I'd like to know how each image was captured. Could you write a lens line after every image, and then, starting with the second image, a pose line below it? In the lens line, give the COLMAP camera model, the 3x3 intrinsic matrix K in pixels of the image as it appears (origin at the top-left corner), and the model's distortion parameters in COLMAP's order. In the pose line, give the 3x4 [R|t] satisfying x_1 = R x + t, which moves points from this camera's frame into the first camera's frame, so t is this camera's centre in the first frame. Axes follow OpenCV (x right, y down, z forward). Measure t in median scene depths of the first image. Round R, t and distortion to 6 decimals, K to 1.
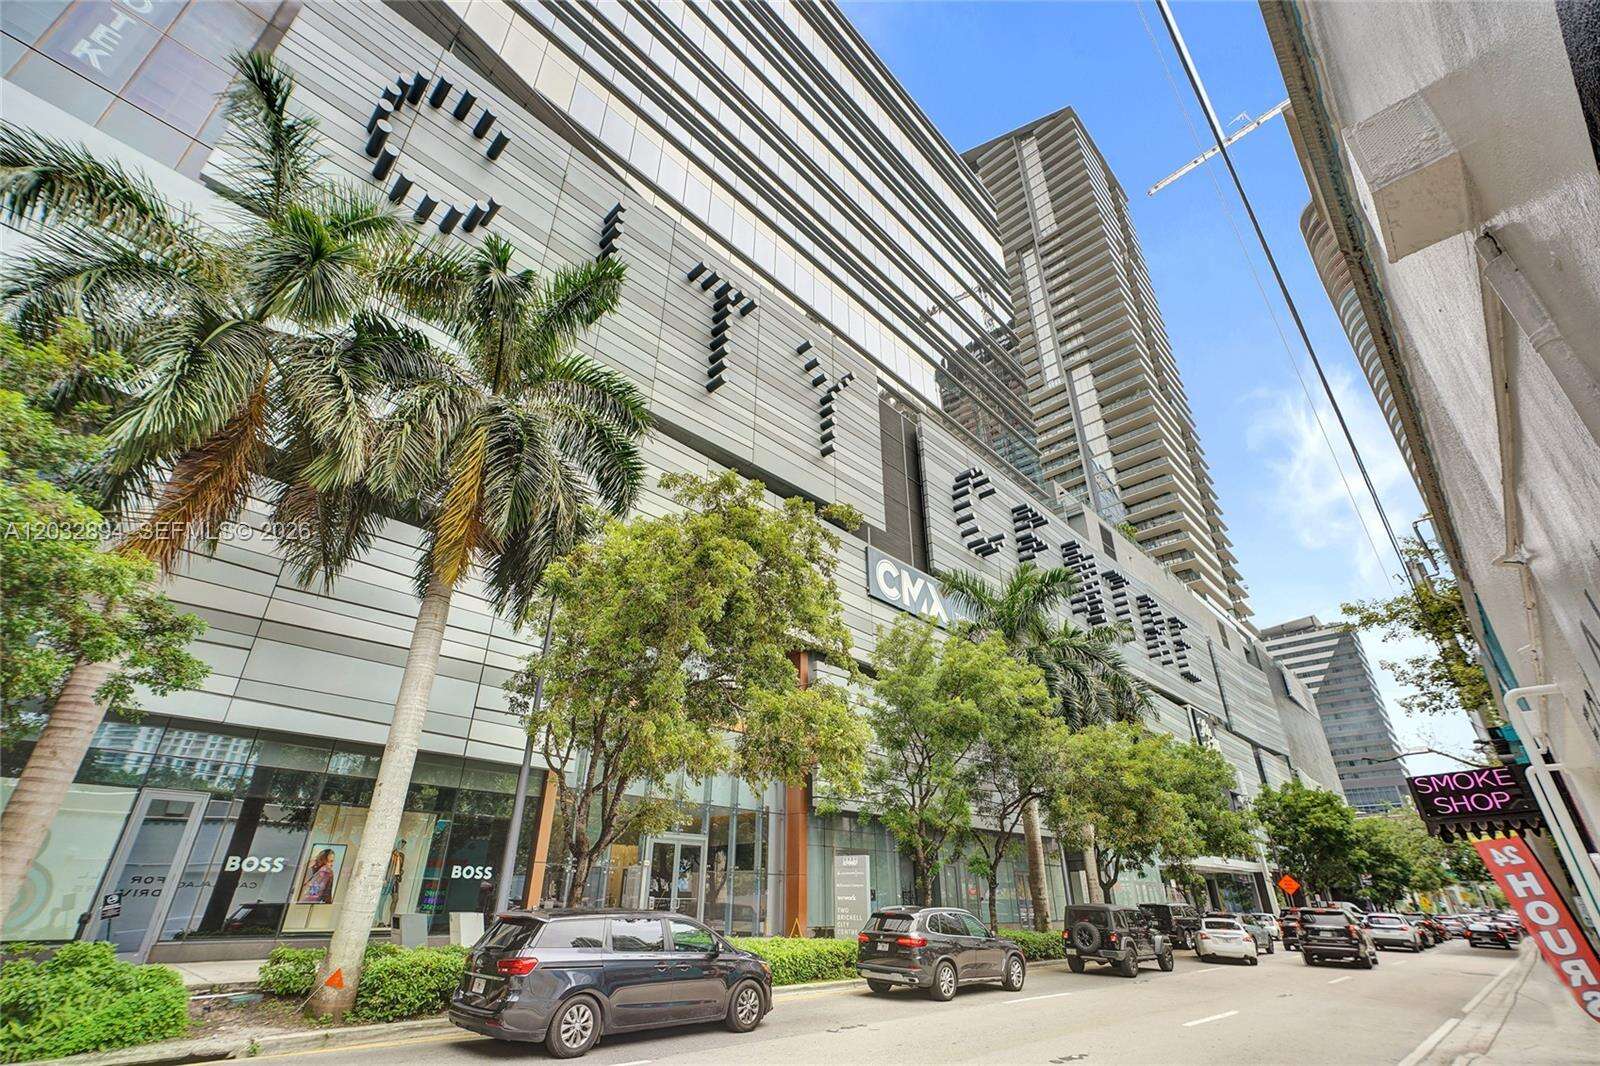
lens RADIAL K [[695.4, 0, 795.2], [0, 695.4, 549.2], [0, 0, 1]] dist [-0.010174, -0.000255]
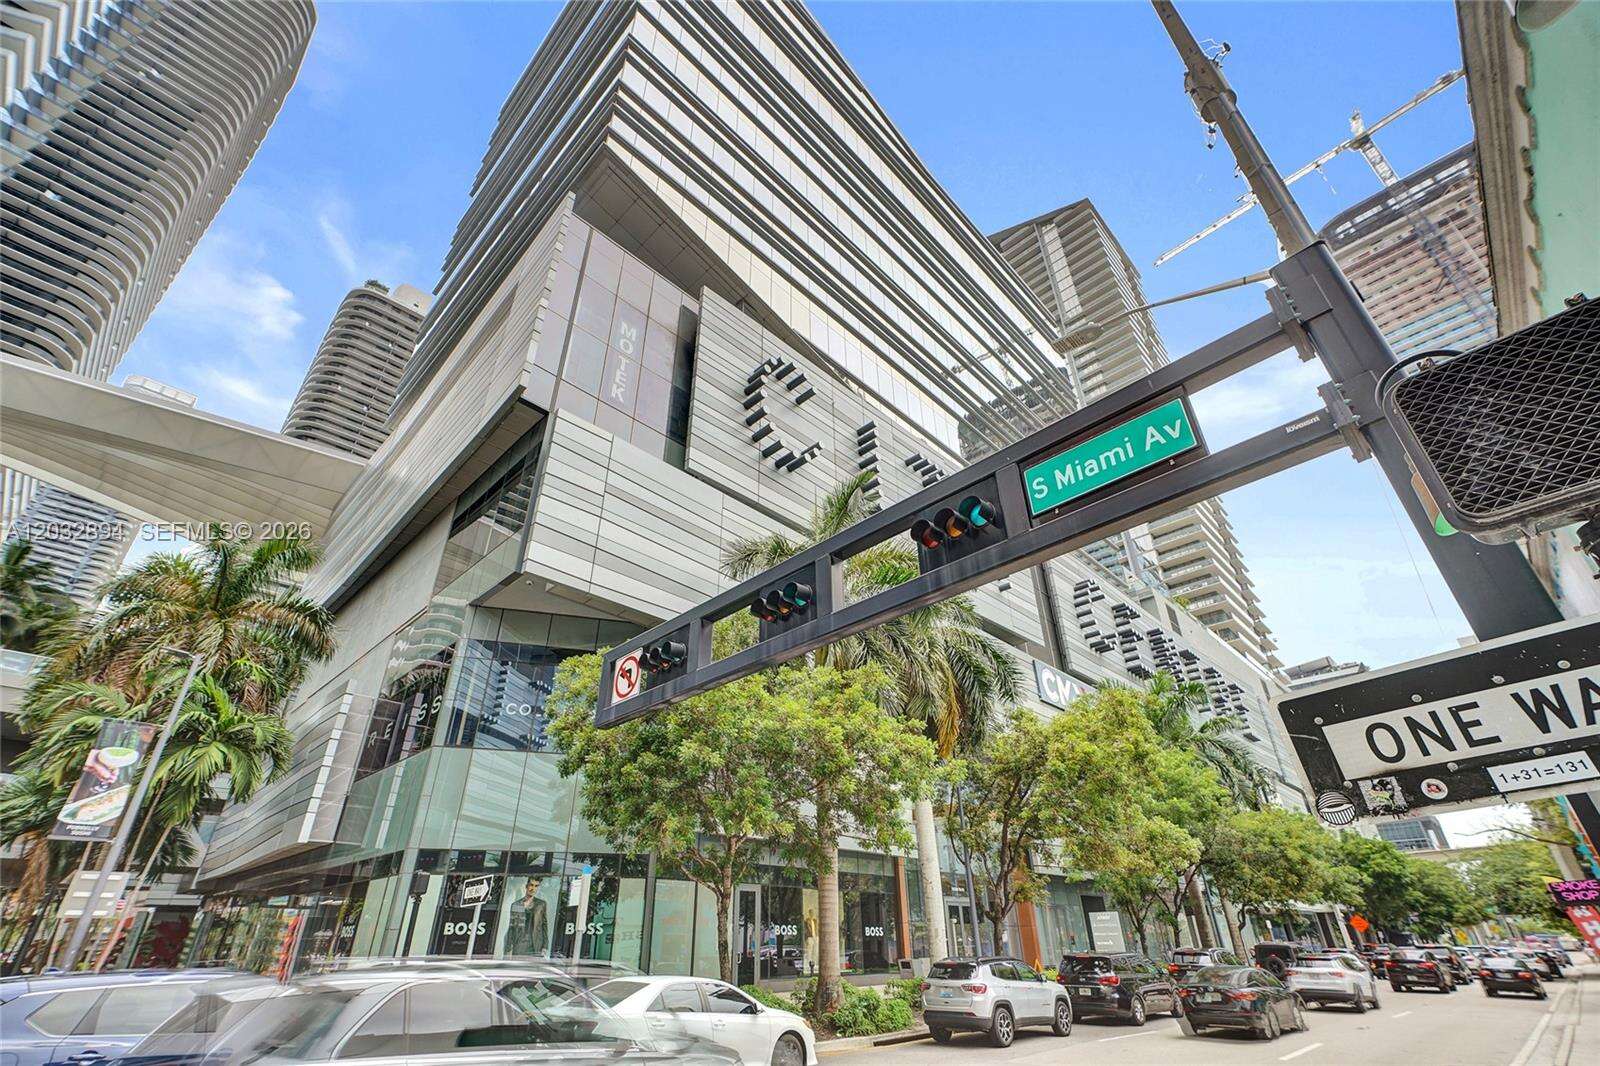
lens RADIAL K [[710.2, 0, 806.4], [0, 710.2, 529.5], [0, 0, 1]] dist [-0.024702, 0.016923]
pose [[0.999581, -0.012167, 0.026265, -0.178181], [0.013934, 0.997578, -0.068153, -0.082239], [-0.025372, 0.068490, 0.997329, -0.159202]]
